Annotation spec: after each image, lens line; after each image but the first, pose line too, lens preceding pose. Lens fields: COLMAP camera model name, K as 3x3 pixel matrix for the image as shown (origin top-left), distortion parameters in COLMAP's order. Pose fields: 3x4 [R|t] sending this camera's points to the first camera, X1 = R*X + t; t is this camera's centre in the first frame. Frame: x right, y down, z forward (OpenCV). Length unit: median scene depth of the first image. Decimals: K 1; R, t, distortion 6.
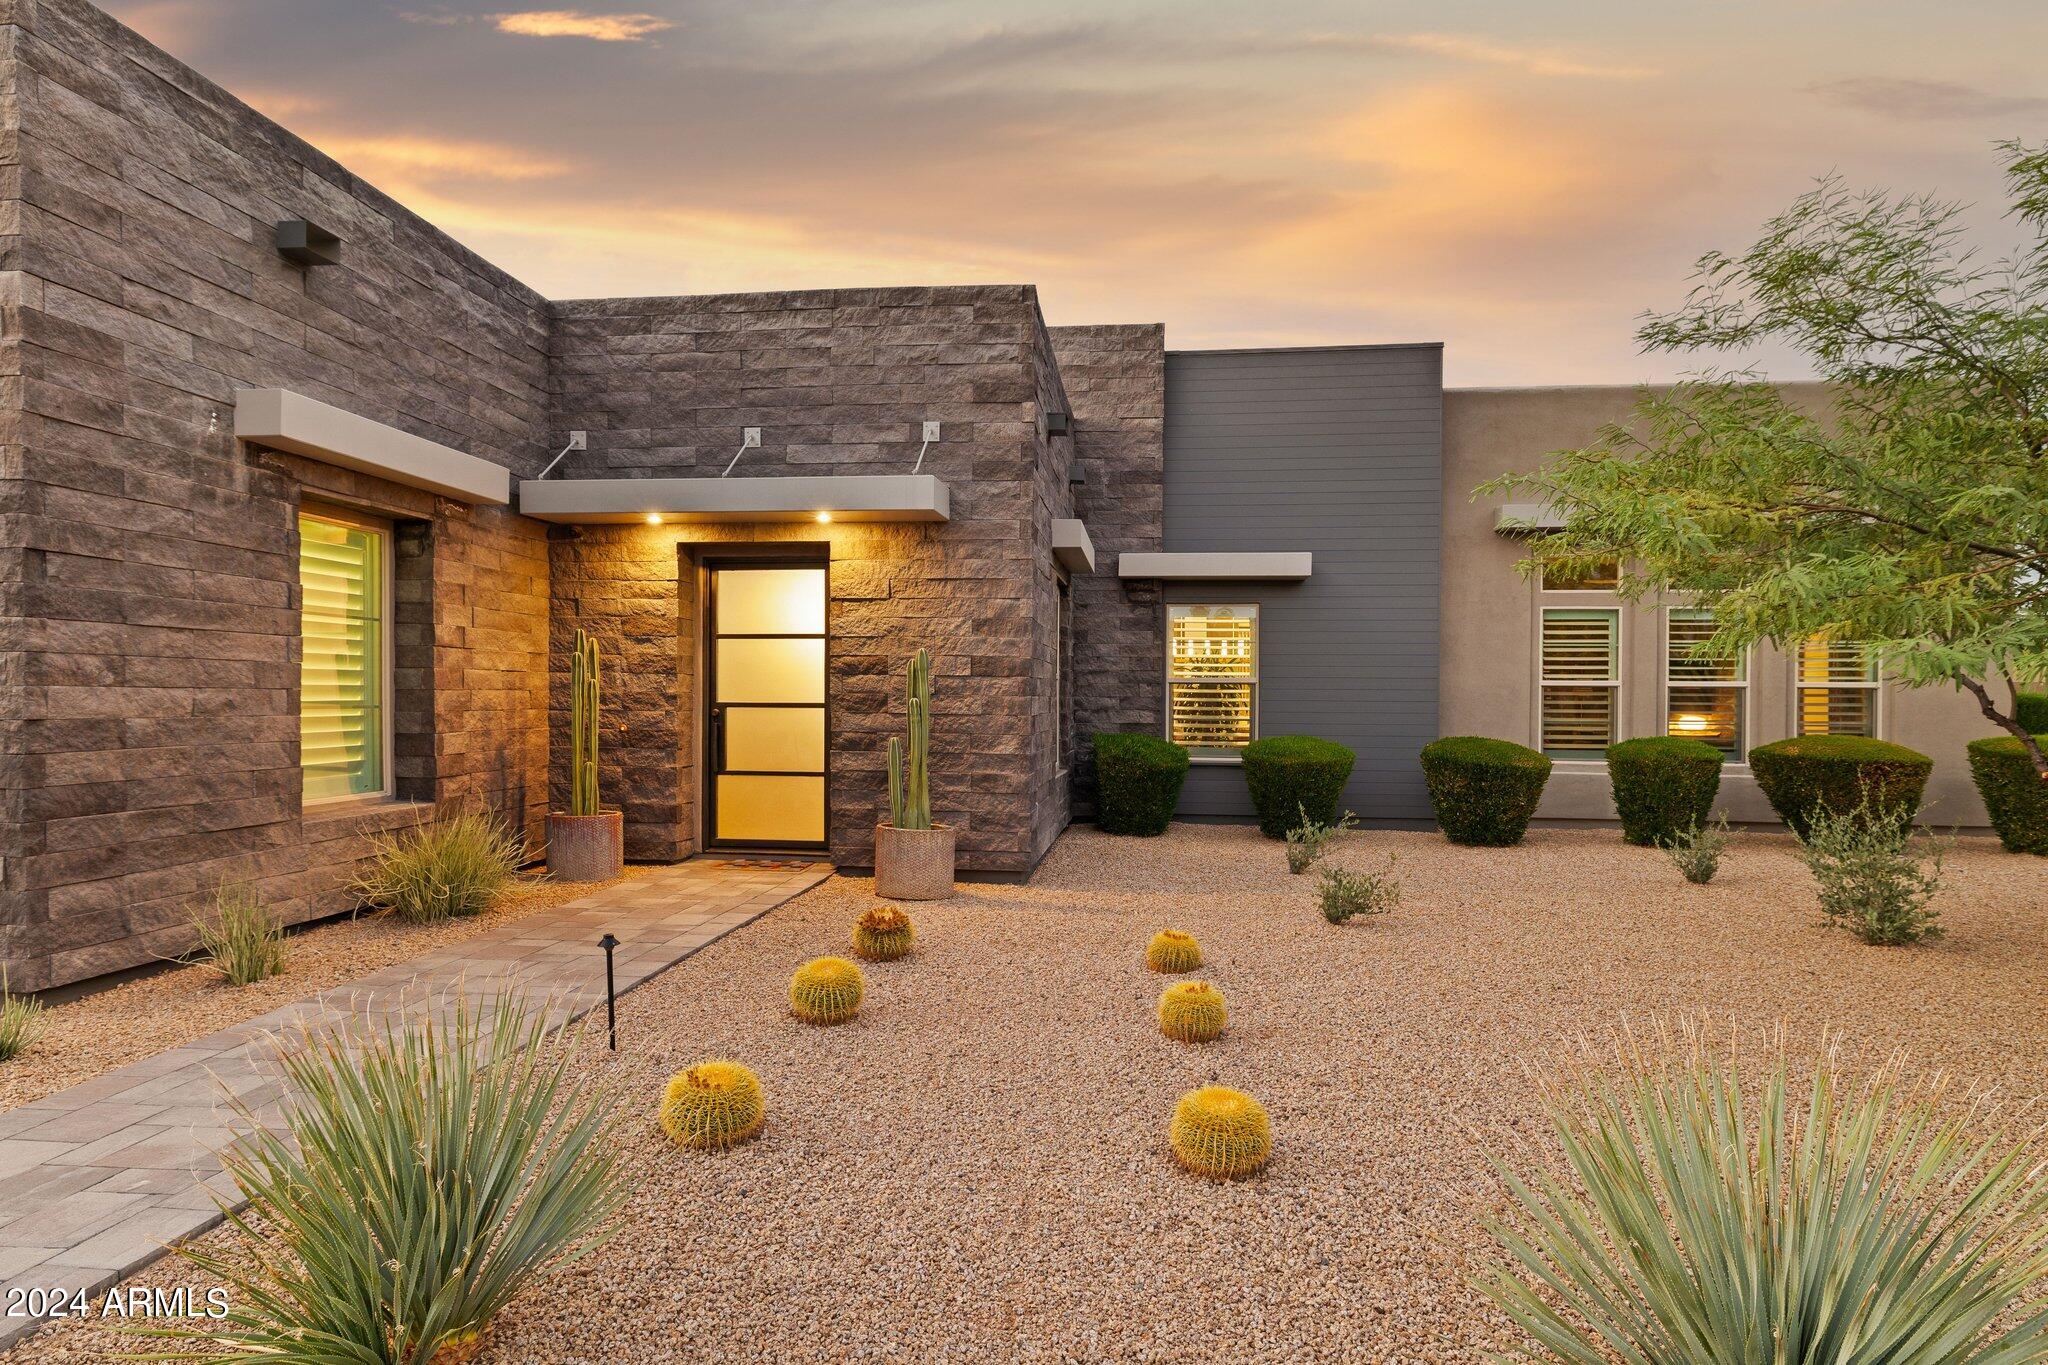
lens RADIAL K [[1088.5, 0, 1034.0], [0, 1088.5, 704.2], [0, 0, 1]] dist [0.000631, -0.002332]
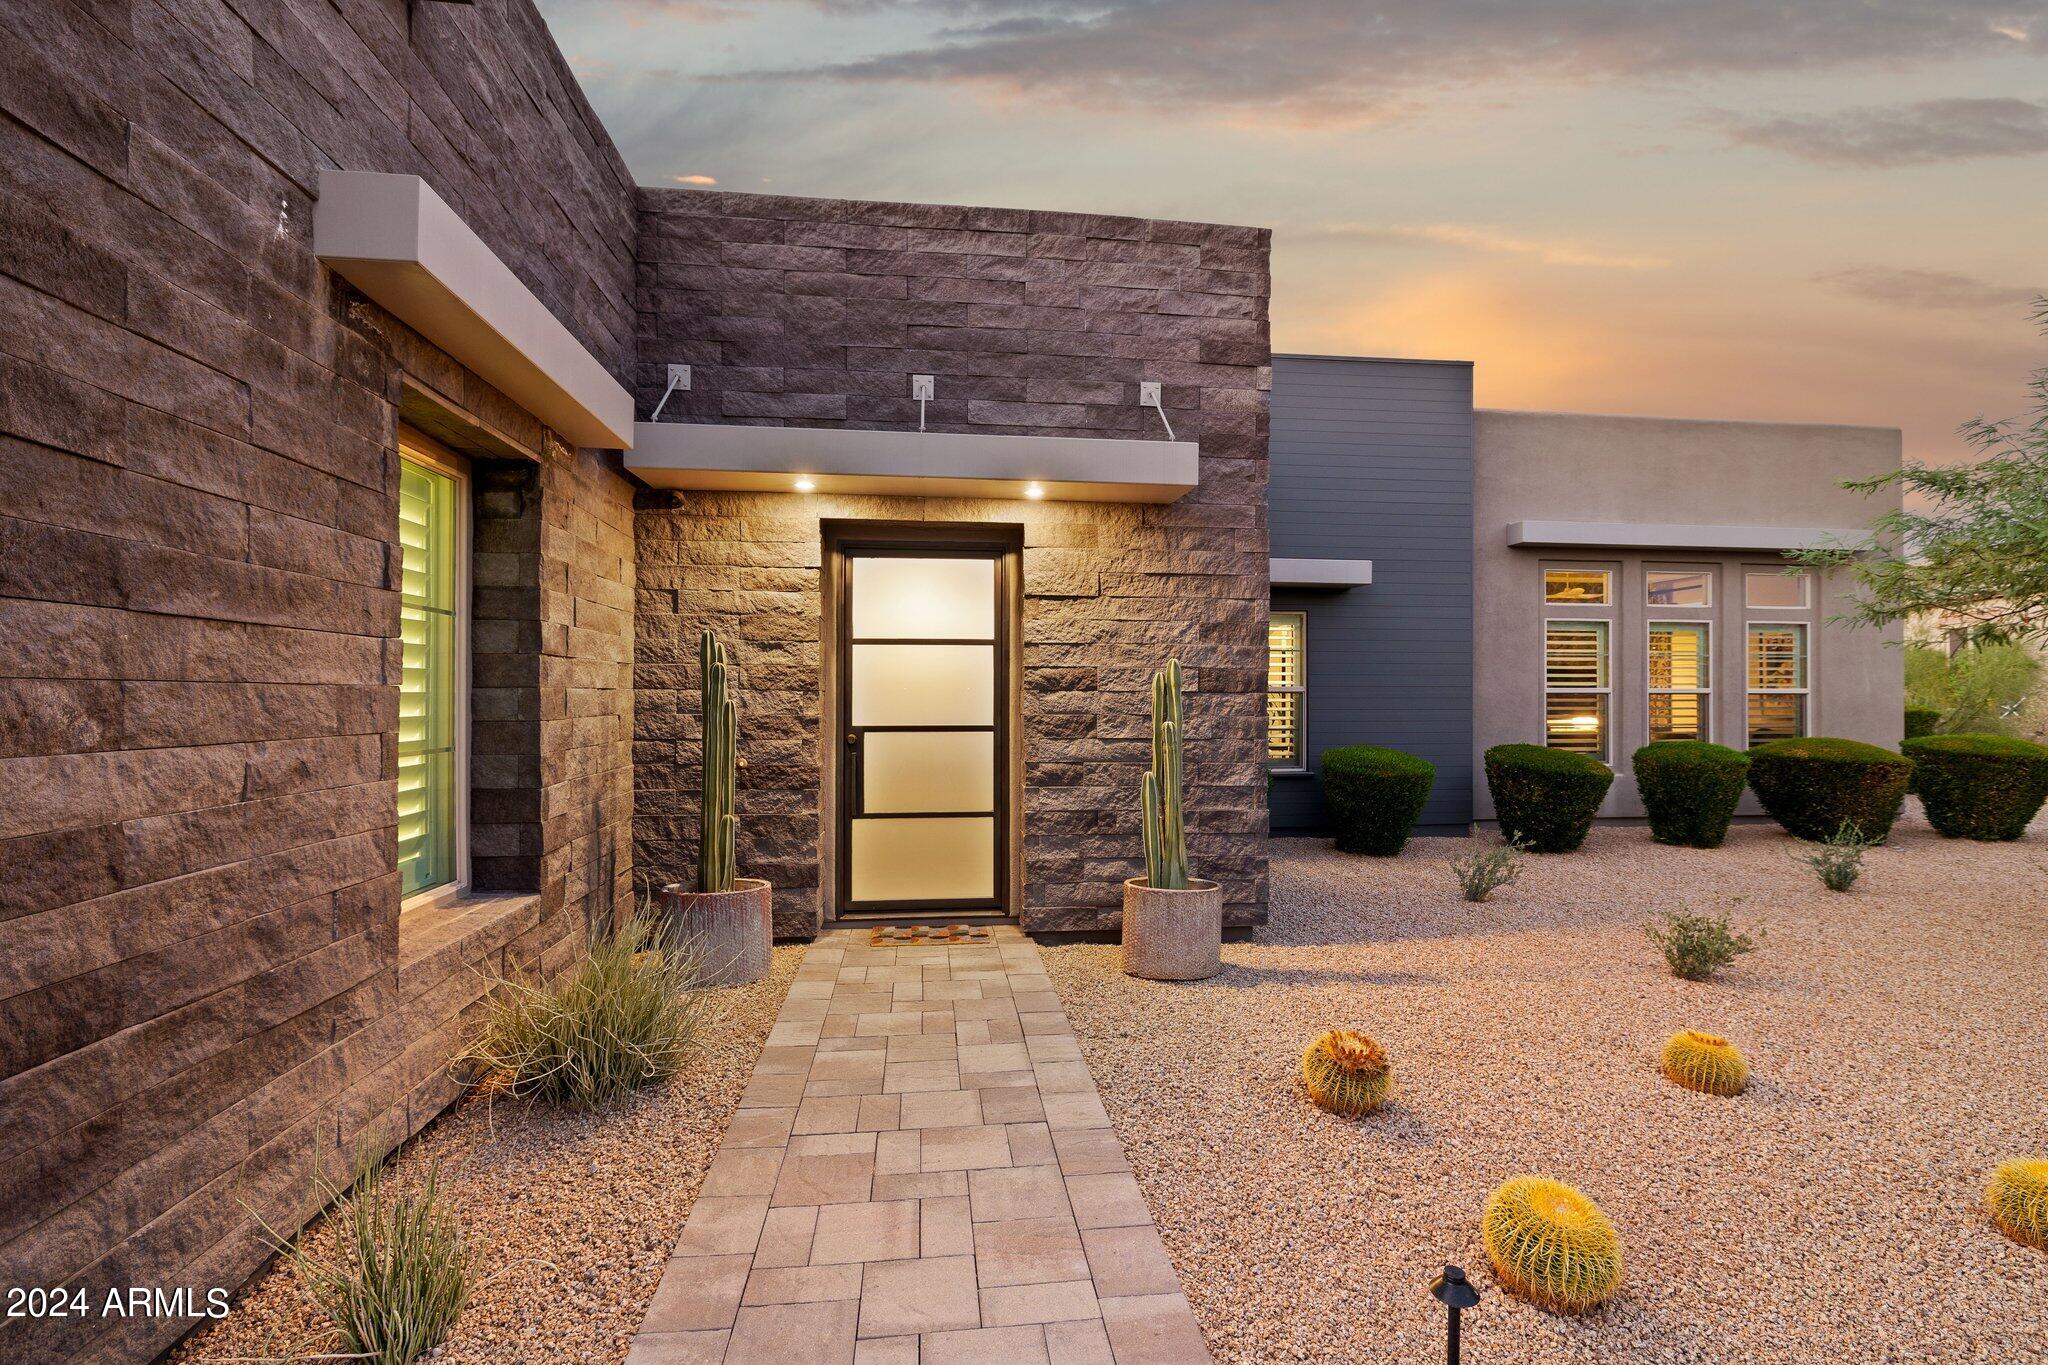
lens RADIAL K [[942.8, 0, 1024.0], [0, 942.8, 682.5], [0, 0, 1]] dist [-0.003593, 0.000446]
pose [[0.972536, -0.002972, 0.232732, -0.353259], [0.007384, 0.999809, -0.018089, -0.021202], [-0.232633, 0.019310, 0.972373, 0.336398]]
